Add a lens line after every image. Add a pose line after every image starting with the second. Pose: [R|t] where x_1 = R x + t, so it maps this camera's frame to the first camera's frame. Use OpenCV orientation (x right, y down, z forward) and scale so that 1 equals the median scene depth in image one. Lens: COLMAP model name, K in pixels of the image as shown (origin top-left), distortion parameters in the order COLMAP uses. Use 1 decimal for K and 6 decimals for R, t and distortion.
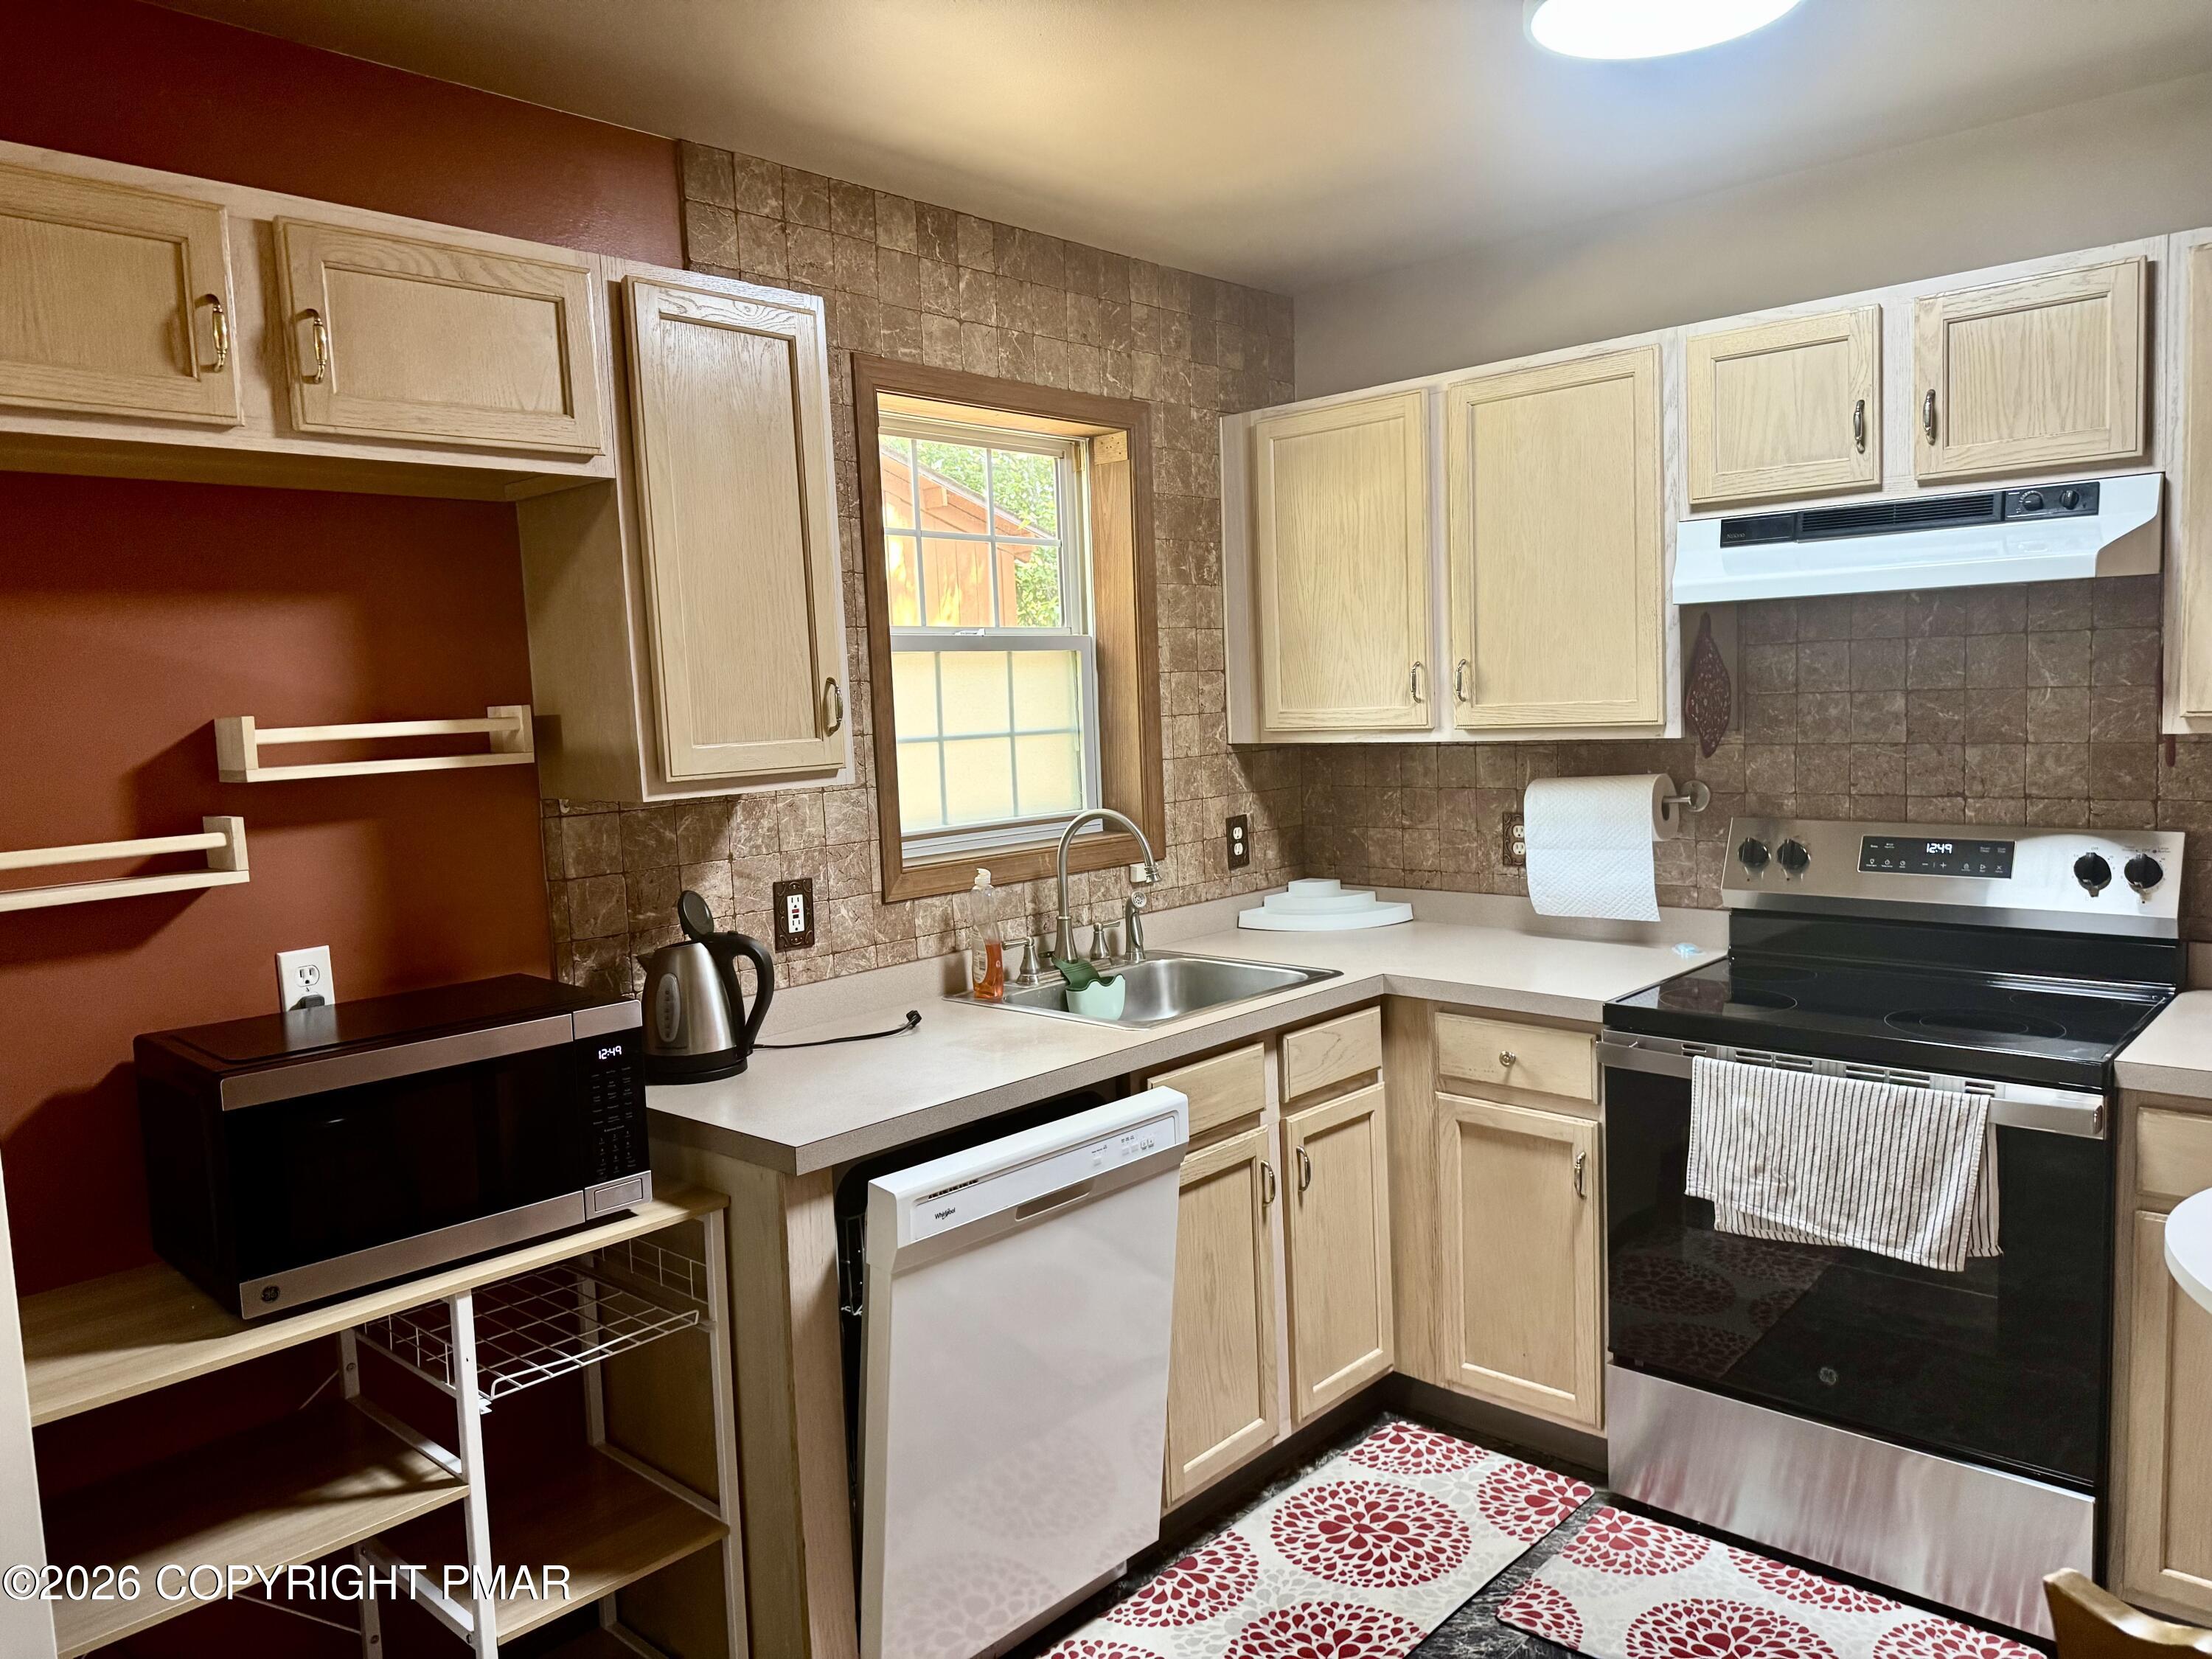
lens RADIAL K [[1551.6, 0, 1096.3], [0, 1551.6, 830.8], [0, 0, 1]] dist [0.056723, -0.062544]
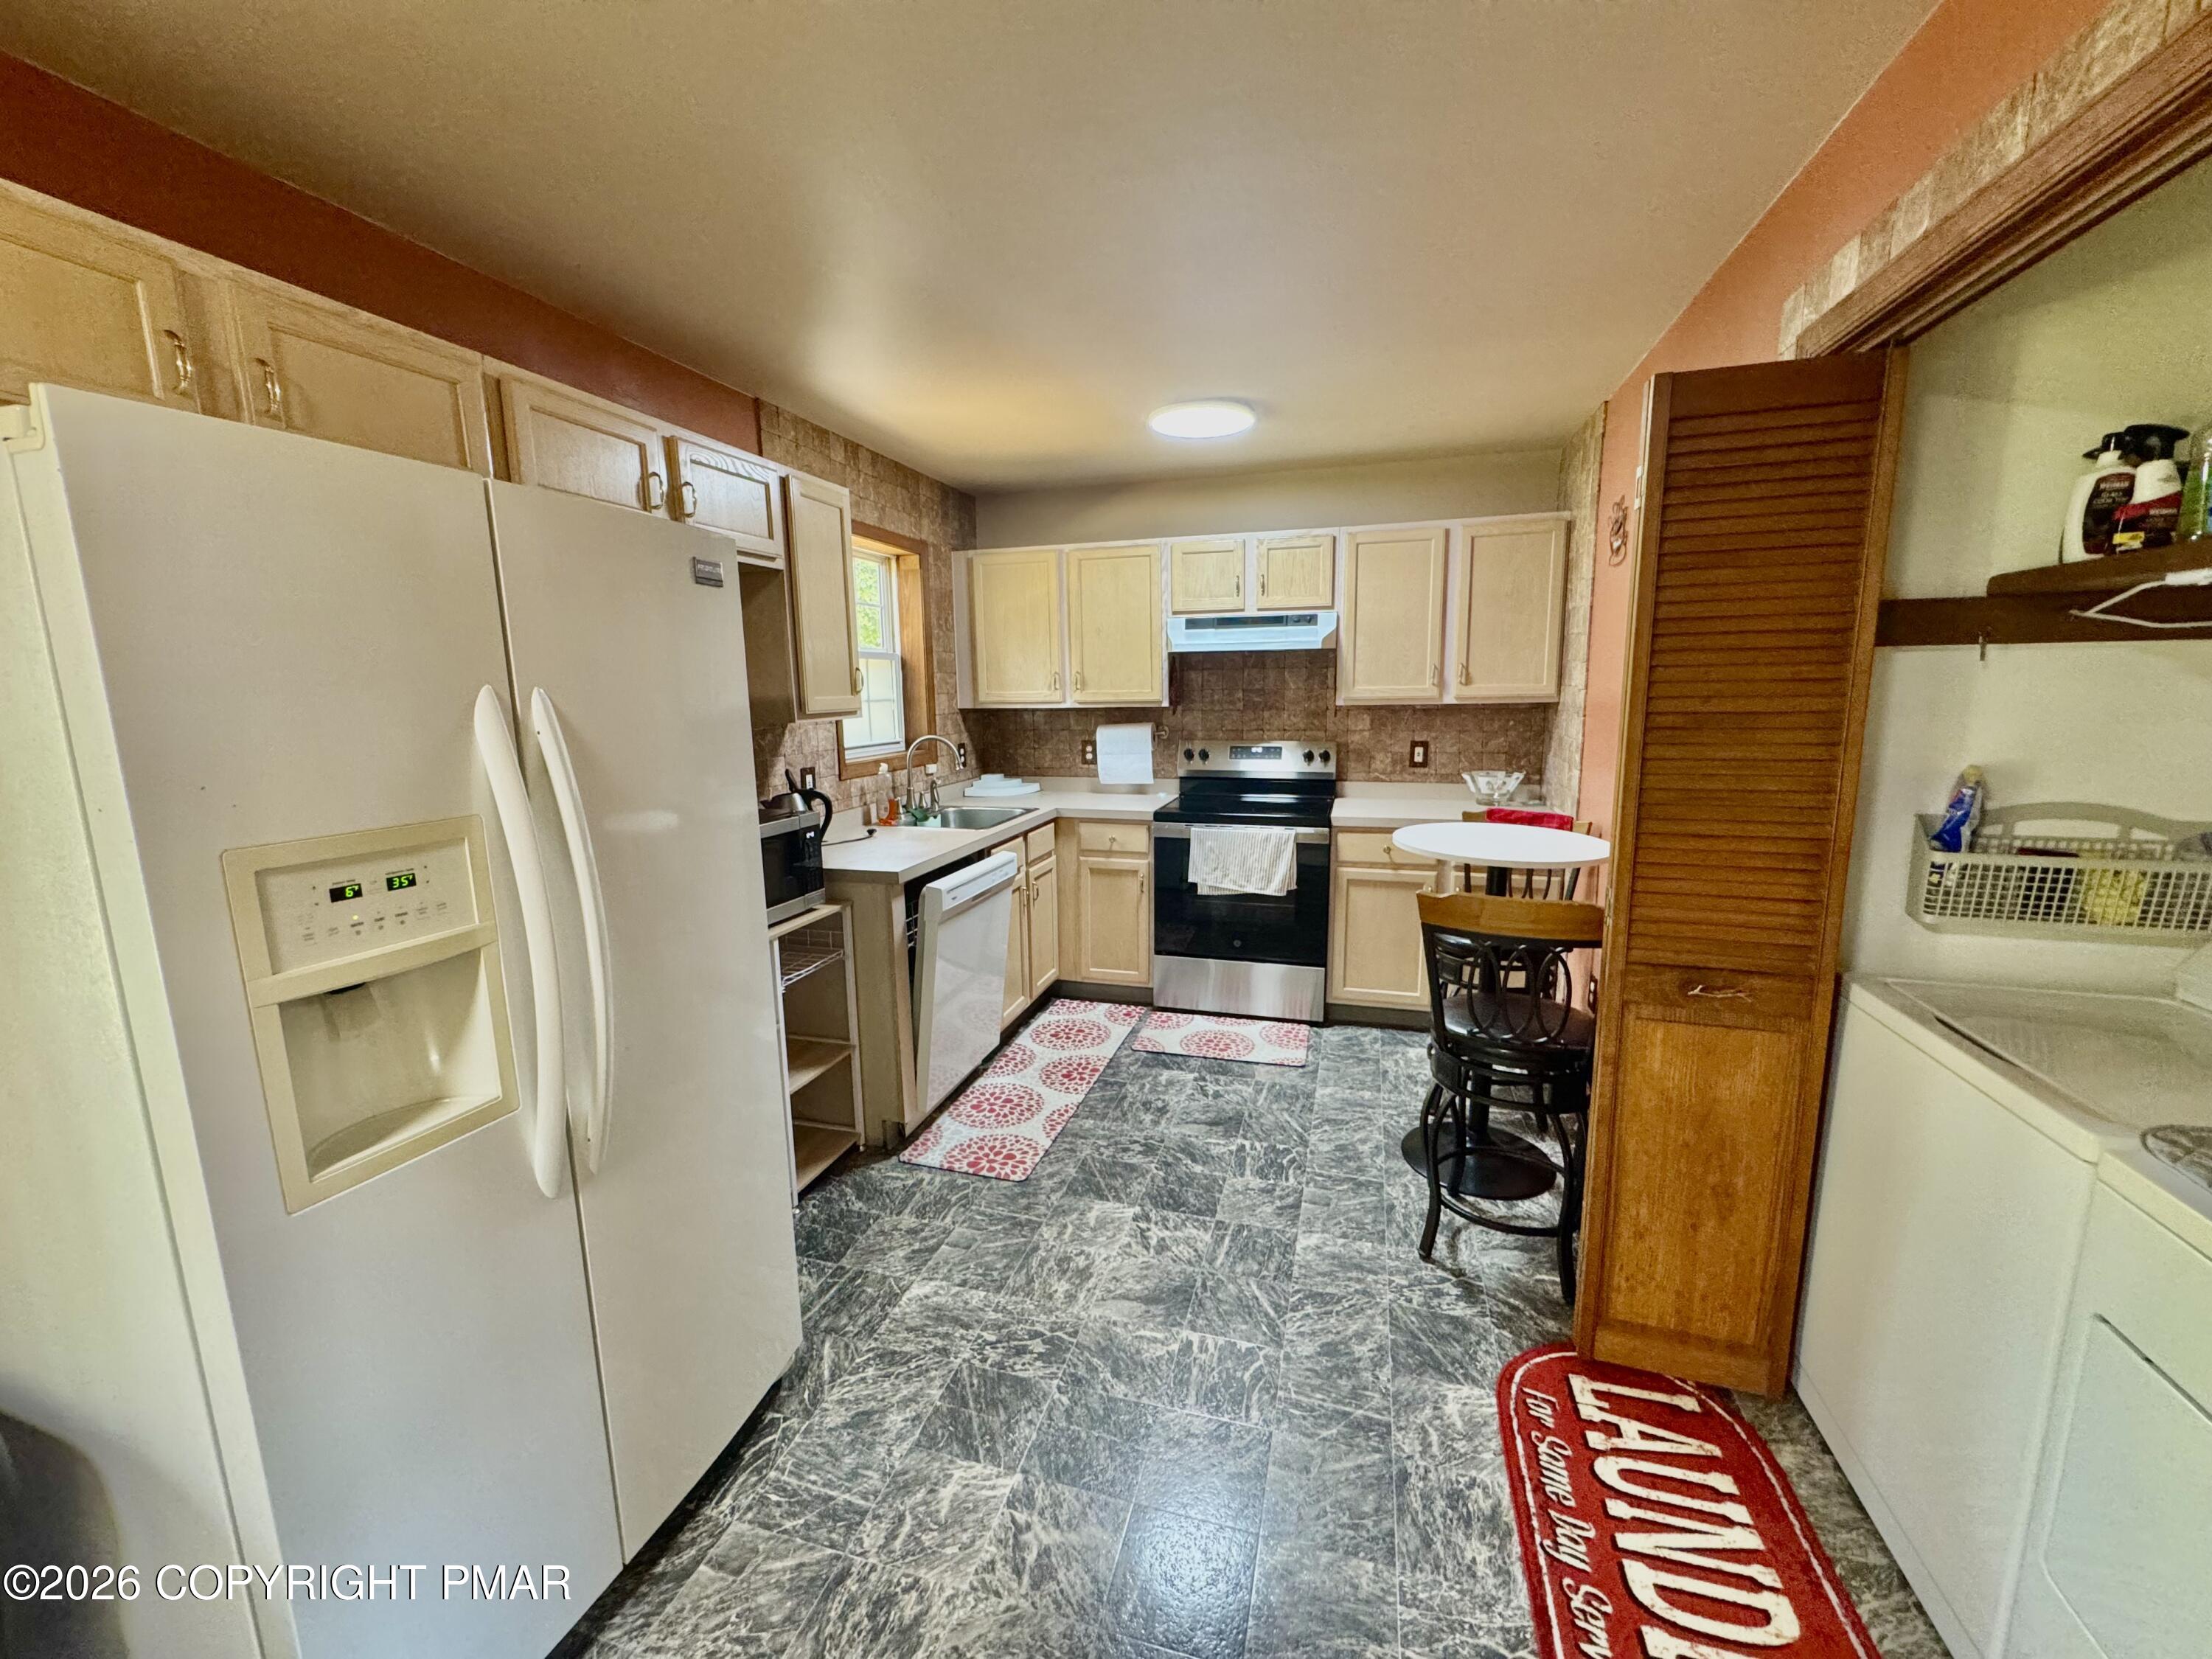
lens RADIAL K [[884.1, 0, 1103.5], [0, 884.1, 829.1], [0, 0, 1]] dist [-0.002473, -0.000104]
pose [[0.895819, -0.045304, 0.442105, -0.345284], [0.019287, 0.997816, 0.063170, 0.043995], [-0.444001, -0.048062, 0.894736, -0.212376]]
